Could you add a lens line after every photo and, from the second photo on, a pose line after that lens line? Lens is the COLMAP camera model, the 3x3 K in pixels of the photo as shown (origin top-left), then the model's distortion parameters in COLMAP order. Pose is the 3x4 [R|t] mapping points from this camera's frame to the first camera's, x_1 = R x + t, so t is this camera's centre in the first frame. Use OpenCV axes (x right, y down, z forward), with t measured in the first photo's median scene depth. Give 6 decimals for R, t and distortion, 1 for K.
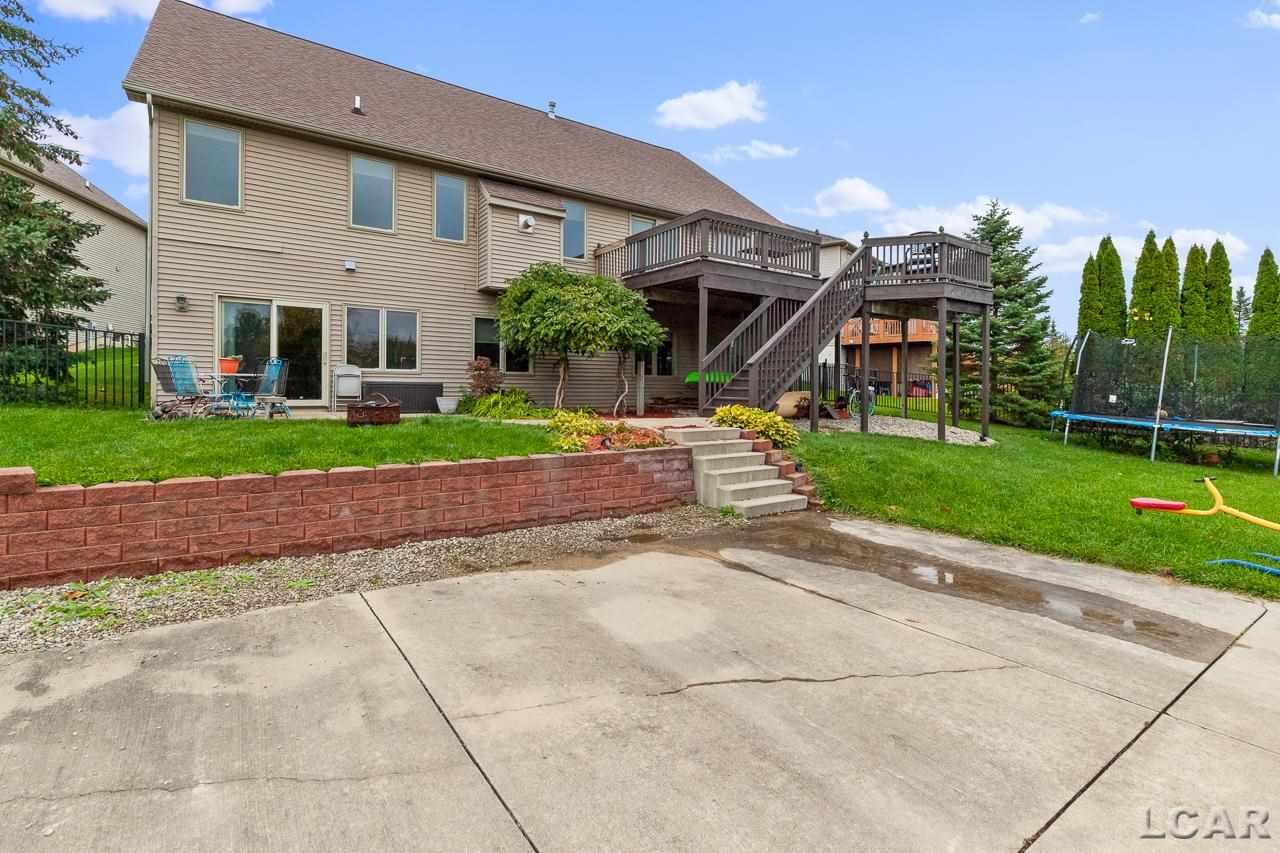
lens RADIAL K [[591.8, 0, 640.6], [0, 591.8, 387.5], [0, 0, 1]] dist [0.001813, -0.000031]
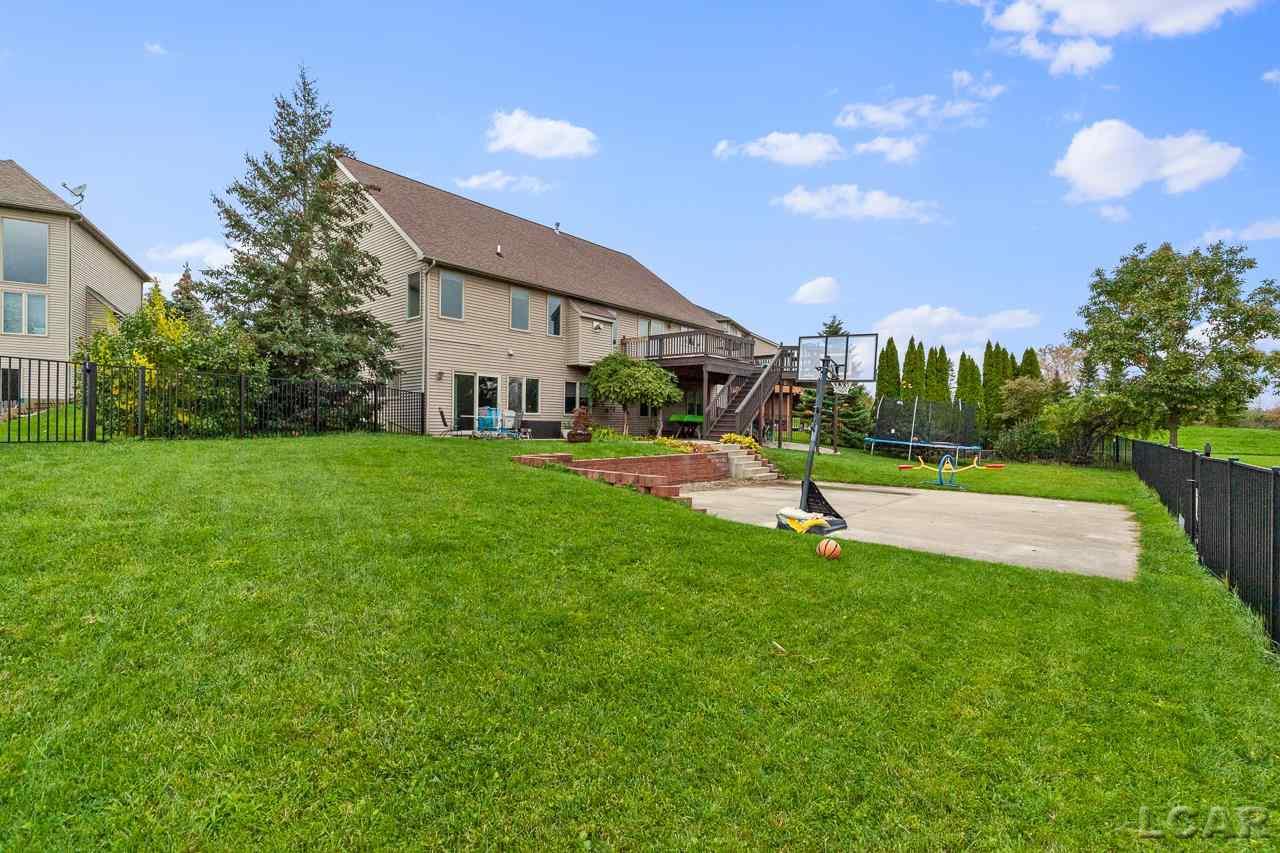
lens RADIAL K [[575.4, 0, 640.0], [0, 575.4, 426.5], [0, 0, 1]] dist [0.000878, 0.000239]
pose [[0.966905, 0.003303, 0.255117, -0.510925], [-0.005102, 0.999967, 0.006393, -0.004024], [-0.255087, -0.007483, 0.966889, -0.643346]]
